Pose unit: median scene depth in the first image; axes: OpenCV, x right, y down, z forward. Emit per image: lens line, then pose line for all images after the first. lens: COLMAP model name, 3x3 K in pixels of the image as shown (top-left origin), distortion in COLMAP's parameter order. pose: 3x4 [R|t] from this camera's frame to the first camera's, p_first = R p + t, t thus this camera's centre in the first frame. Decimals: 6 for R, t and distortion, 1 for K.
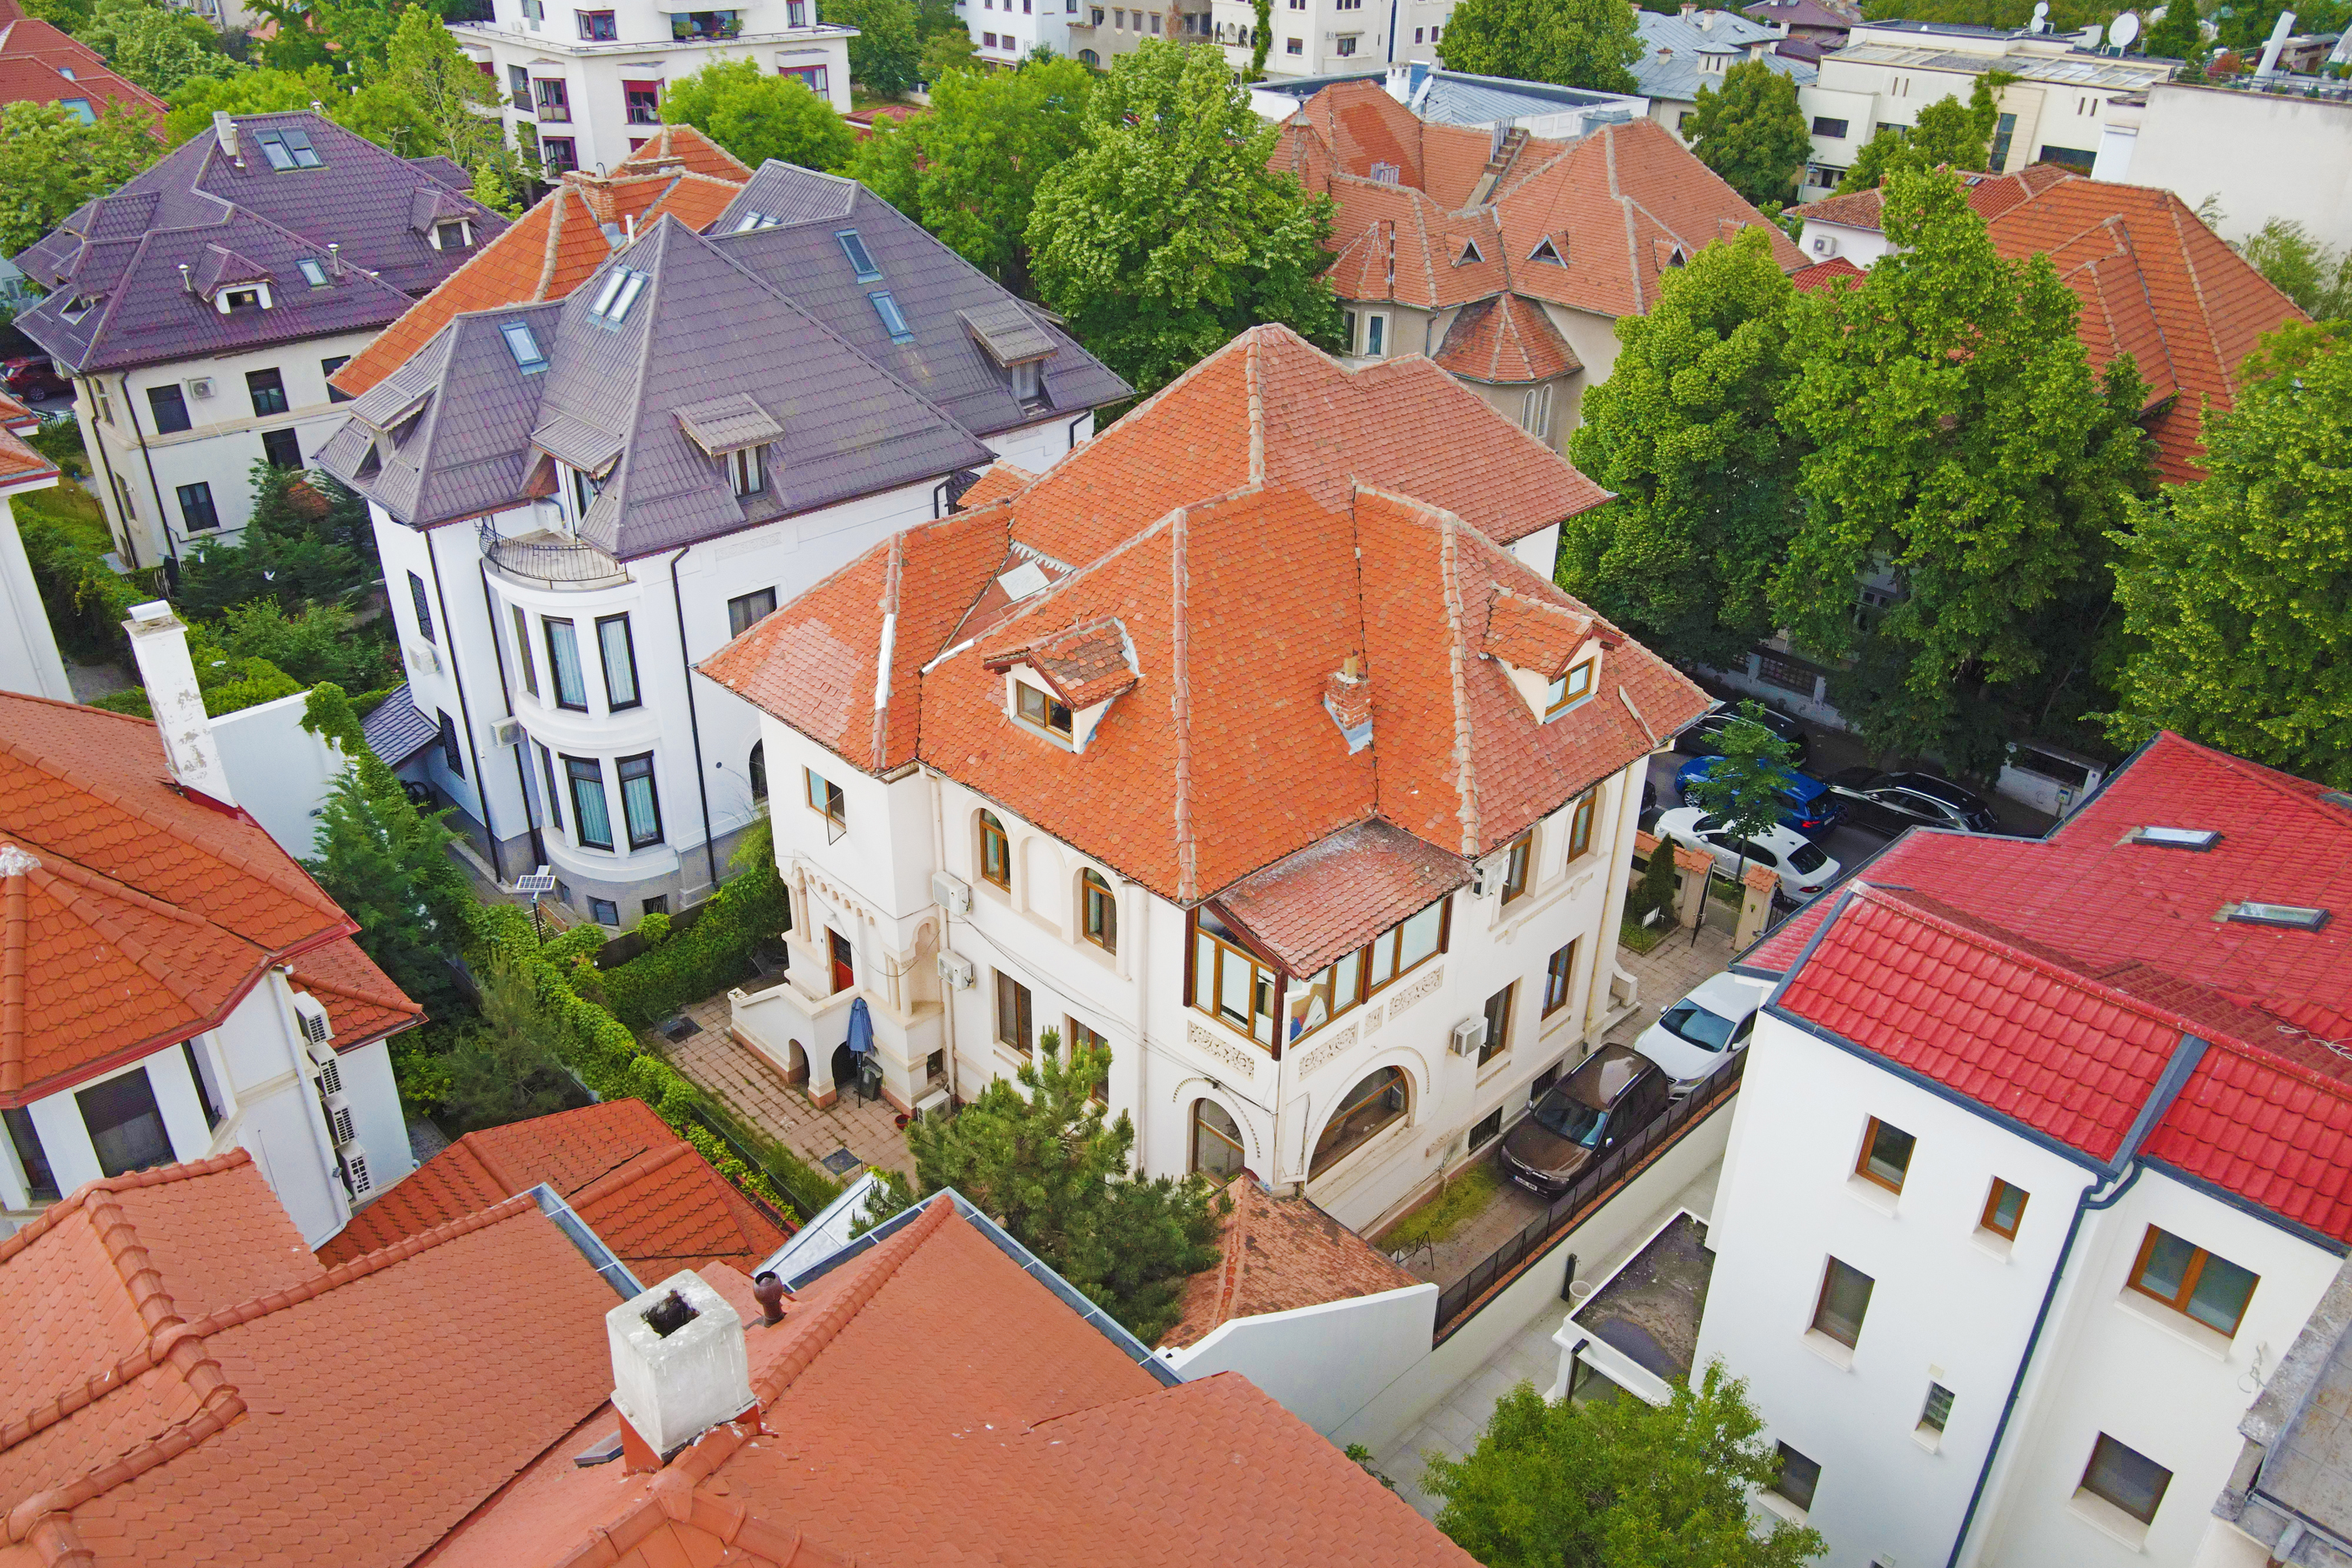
lens RADIAL K [[1721.9, 0, 1176.0], [0, 1721.9, 784.0], [0, 0, 1]] dist [-0.010147, -0.001450]
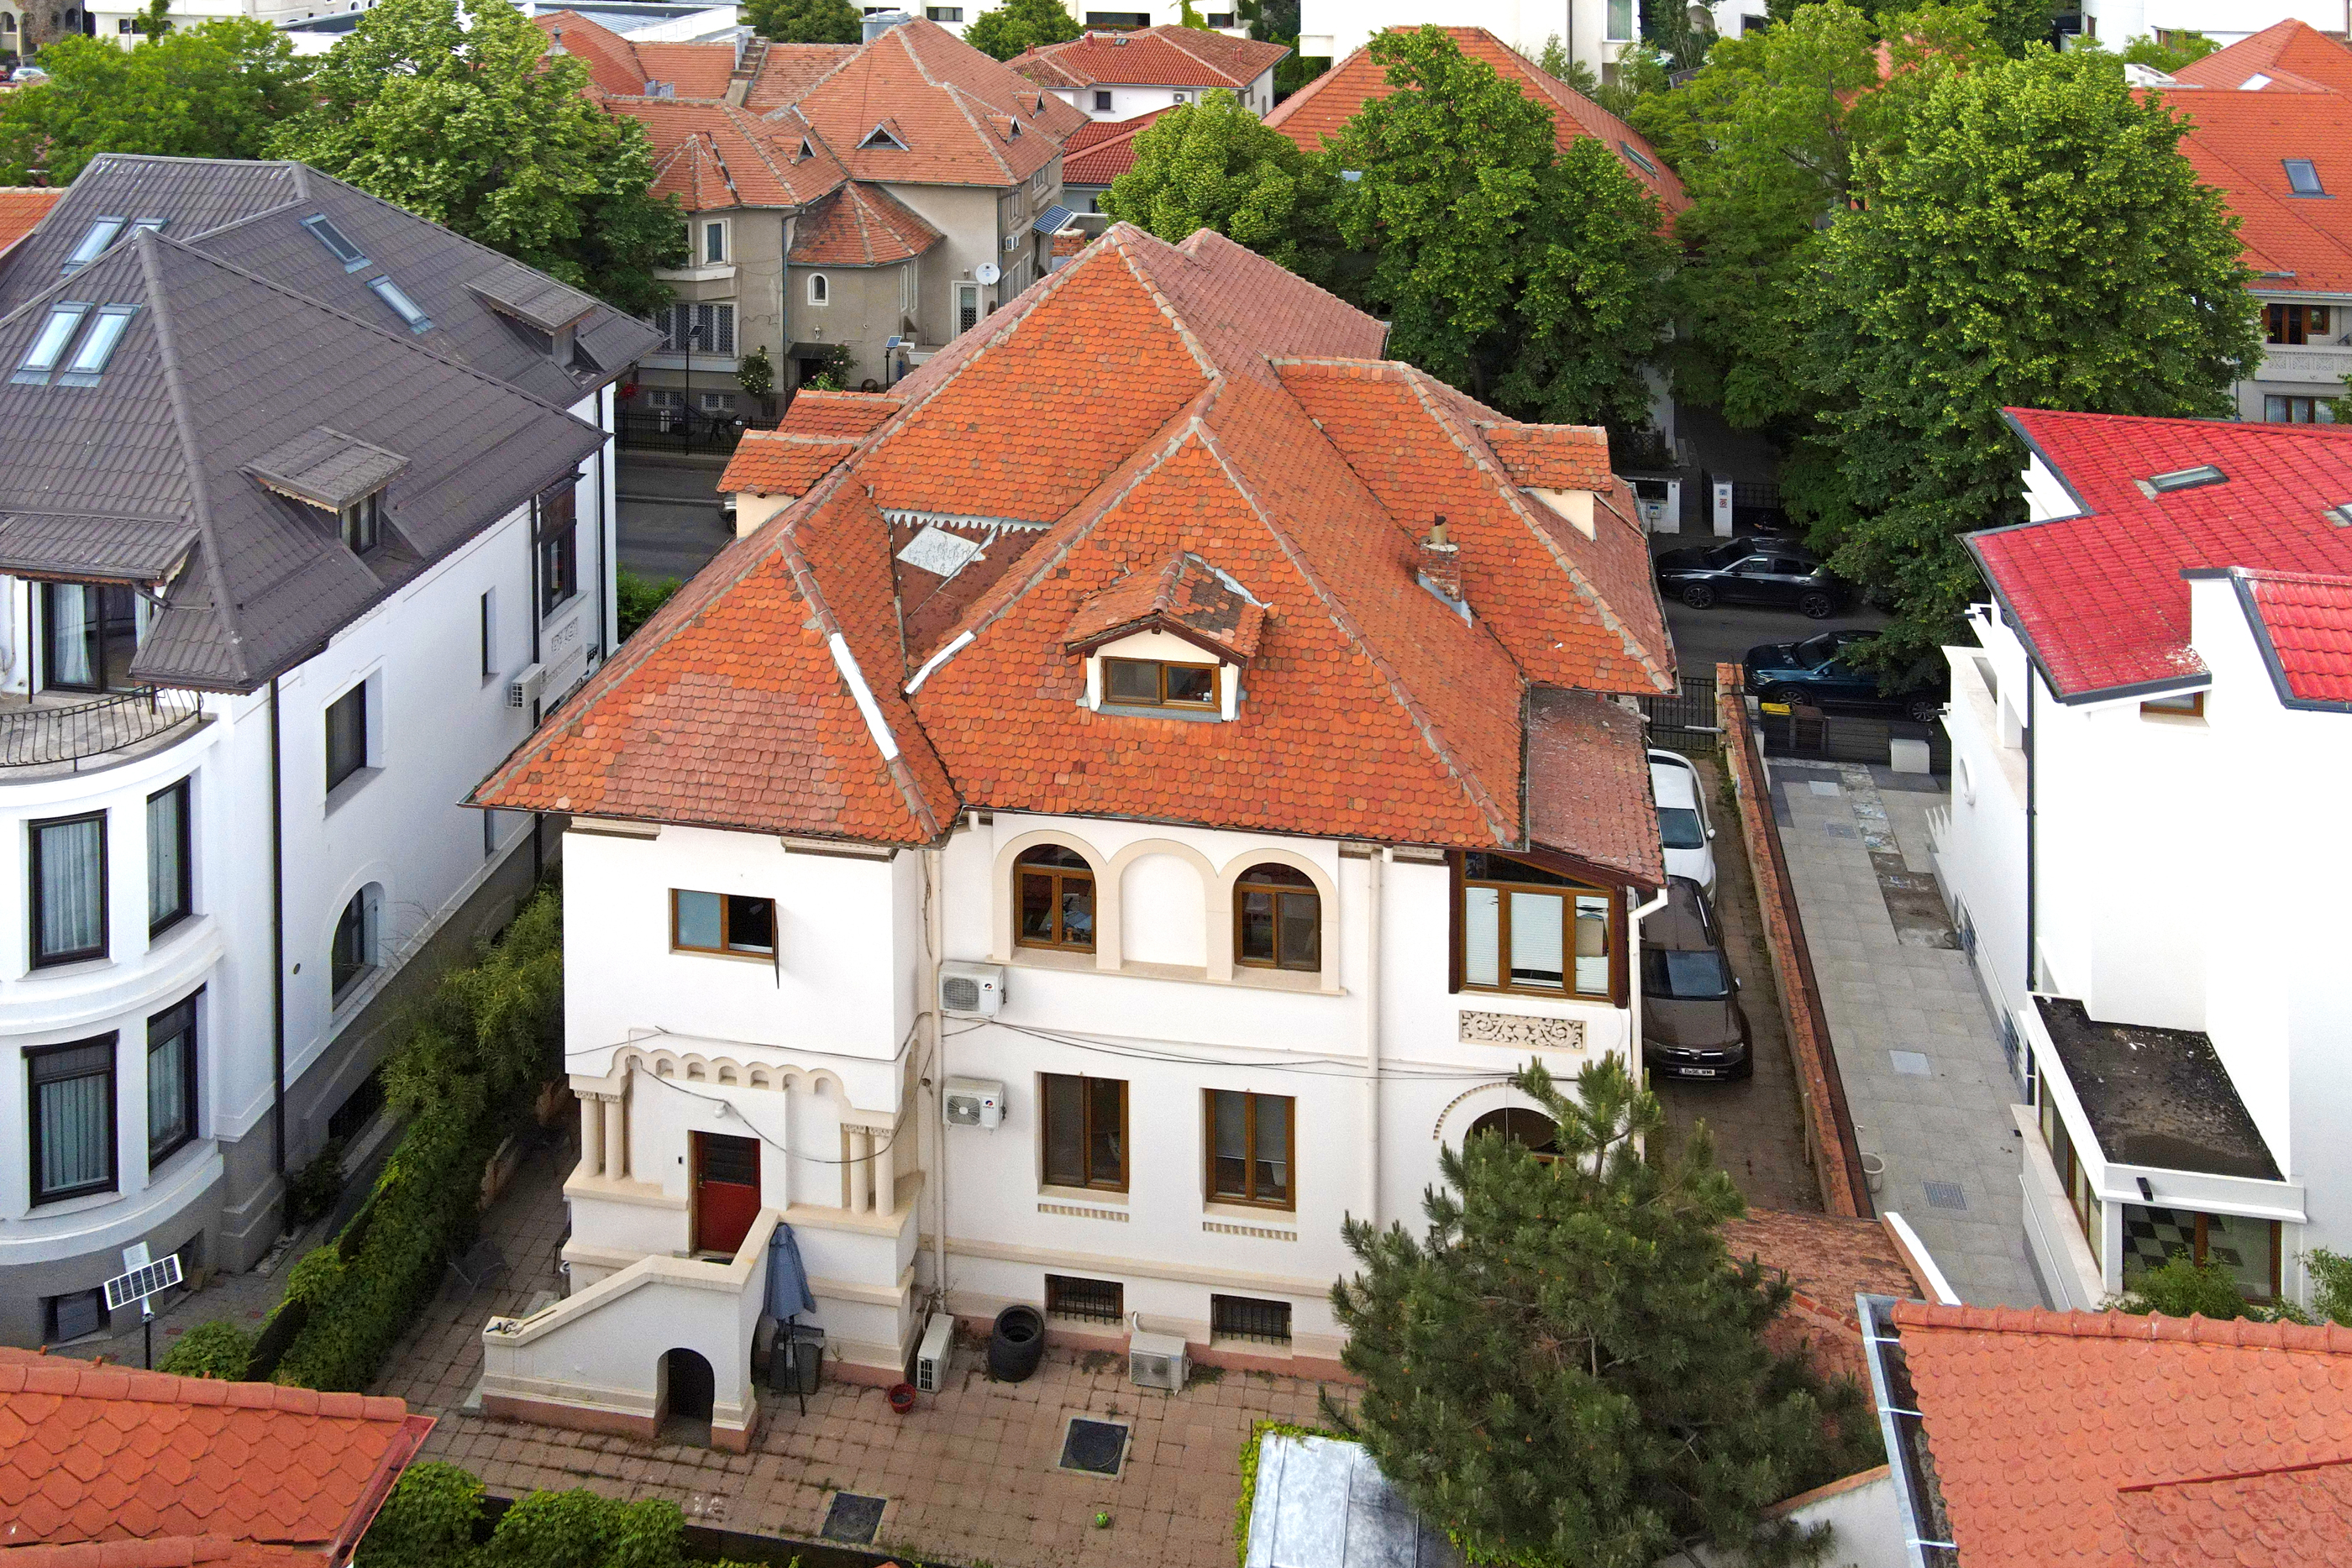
lens RADIAL K [[1610.3, 0, 1173.0], [0, 1610.3, -180.7], [0, 0, 1]] dist [-0.002481, -0.000204]
pose [[0.833542, -0.025333, 0.551875, -0.378698], [0.283326, 0.877179, -0.387664, -0.080482], [-0.474273, 0.479495, 0.738343, 0.127465]]
